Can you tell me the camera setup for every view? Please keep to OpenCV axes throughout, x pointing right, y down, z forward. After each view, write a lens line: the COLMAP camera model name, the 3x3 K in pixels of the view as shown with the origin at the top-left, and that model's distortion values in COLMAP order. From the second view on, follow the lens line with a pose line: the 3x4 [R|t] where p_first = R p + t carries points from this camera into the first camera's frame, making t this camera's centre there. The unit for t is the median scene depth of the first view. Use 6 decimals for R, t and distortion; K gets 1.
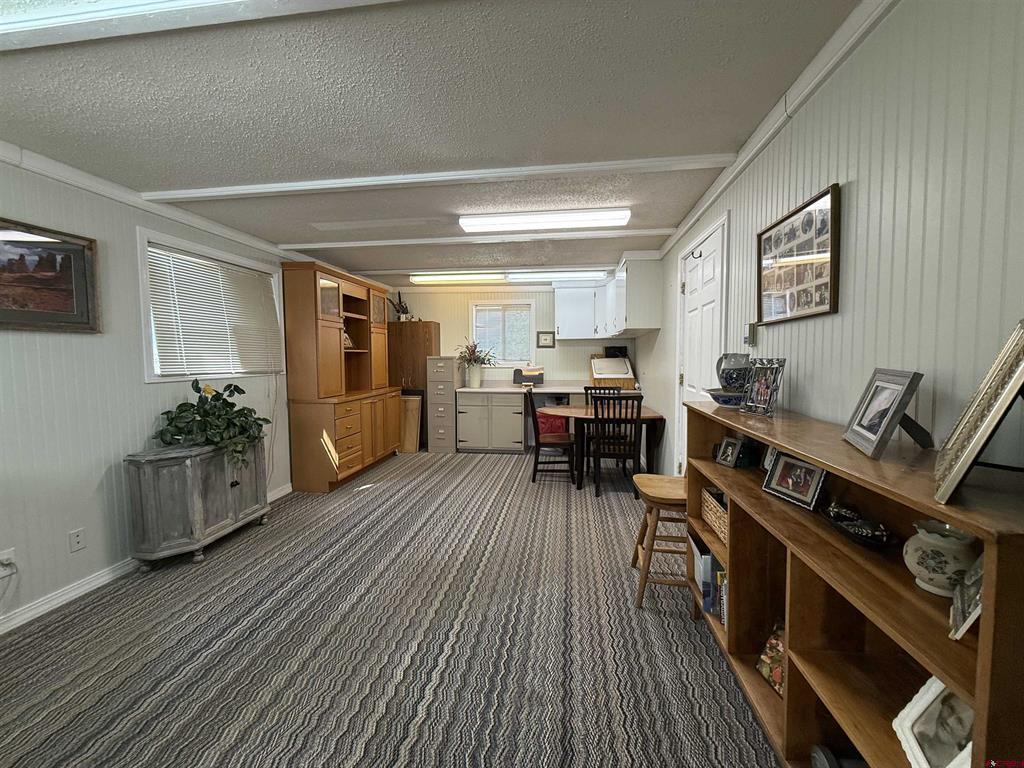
lens RADIAL K [[410.8, 0, 513.0], [0, 410.8, 381.8], [0, 0, 1]] dist [-0.001450, -0.000139]
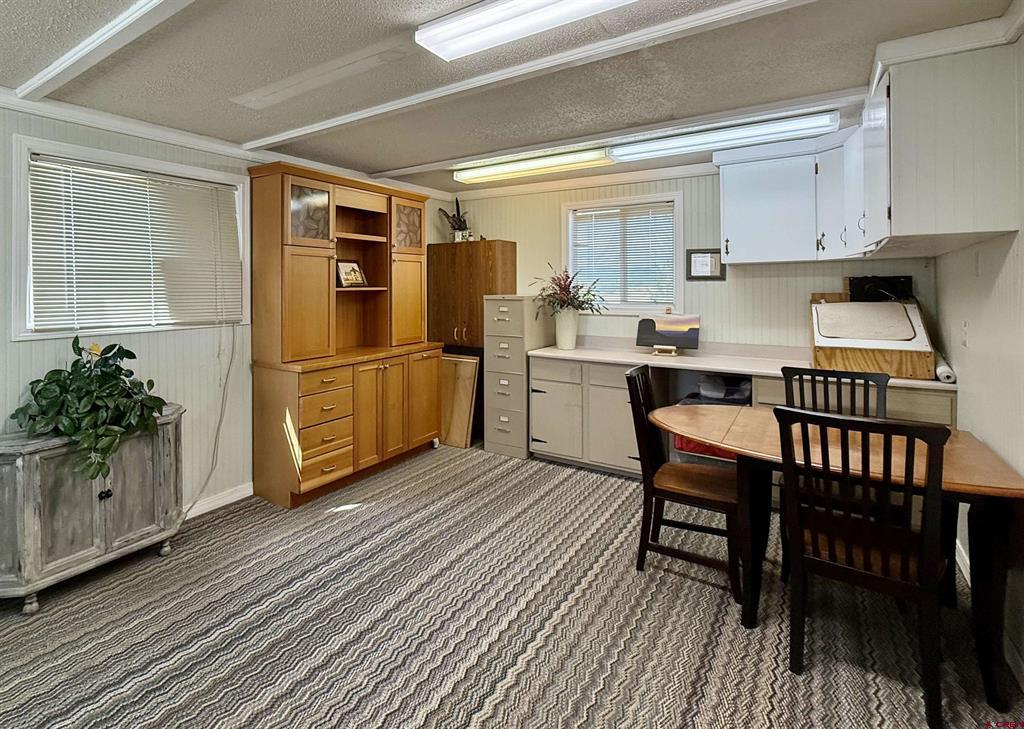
lens RADIAL K [[513.8, 0, 420.8], [0, 513.8, 284.5], [0, 0, 1]] dist [0.000102, 0.000123]
pose [[0.866263, -0.001733, -0.499584, 0.118374], [-0.028953, 0.998139, -0.053665, -0.040277], [0.498748, 0.060952, 0.864601, 0.319839]]
